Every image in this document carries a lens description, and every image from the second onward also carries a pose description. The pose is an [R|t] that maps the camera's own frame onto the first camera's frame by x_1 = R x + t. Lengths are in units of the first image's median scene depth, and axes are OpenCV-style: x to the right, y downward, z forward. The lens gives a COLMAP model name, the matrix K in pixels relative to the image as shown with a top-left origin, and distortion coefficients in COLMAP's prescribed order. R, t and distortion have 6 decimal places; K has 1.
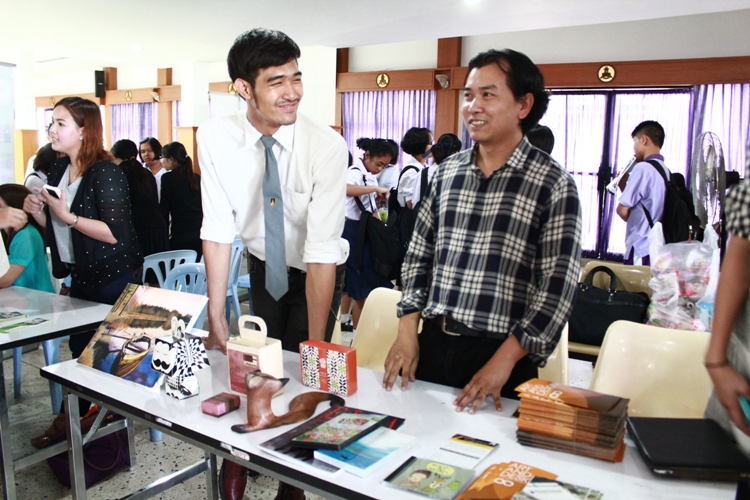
lens RADIAL K [[616.3, 0, 375.0], [0, 616.3, 250.0], [0, 0, 1]] dist [-0.162951, 0.141608]
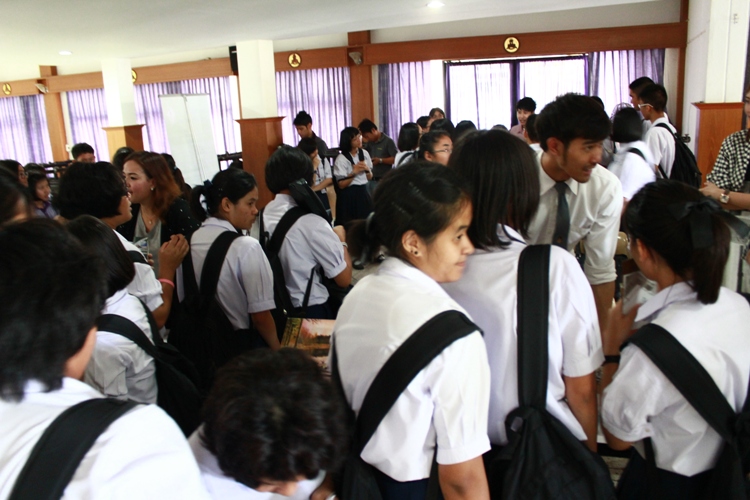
lens RADIAL K [[616.6, 0, 378.7], [0, 616.6, 252.1], [0, 0, 1]] dist [-0.160678, 0.133063]
pose [[0.969805, -0.125401, 0.209172, -0.533269], [0.109253, 0.990191, 0.087092, -0.173126], [-0.218042, -0.061610, 0.973993, -0.194126]]
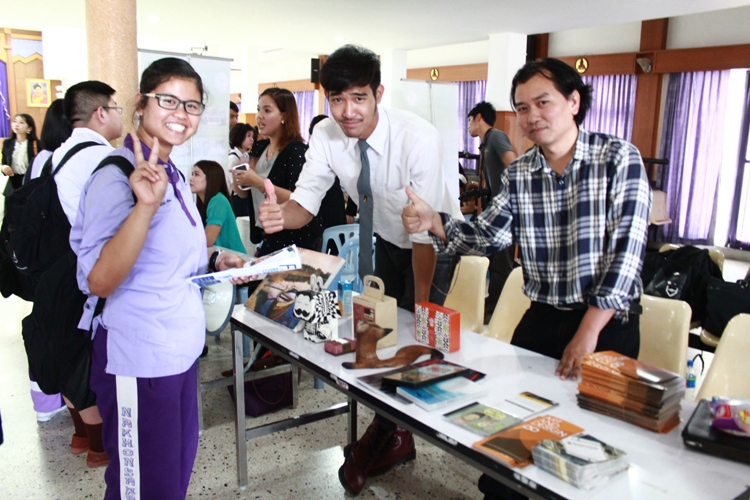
lens RADIAL K [[616.6, 0, 378.7], [0, 616.6, 252.1], [0, 0, 1]] dist [-0.160678, 0.133063]
pose [[0.944920, 0.064606, -0.320863, 0.170543], [-0.055467, 0.997754, 0.037552, 0.014846], [0.322568, -0.017686, 0.946381, -0.112109]]
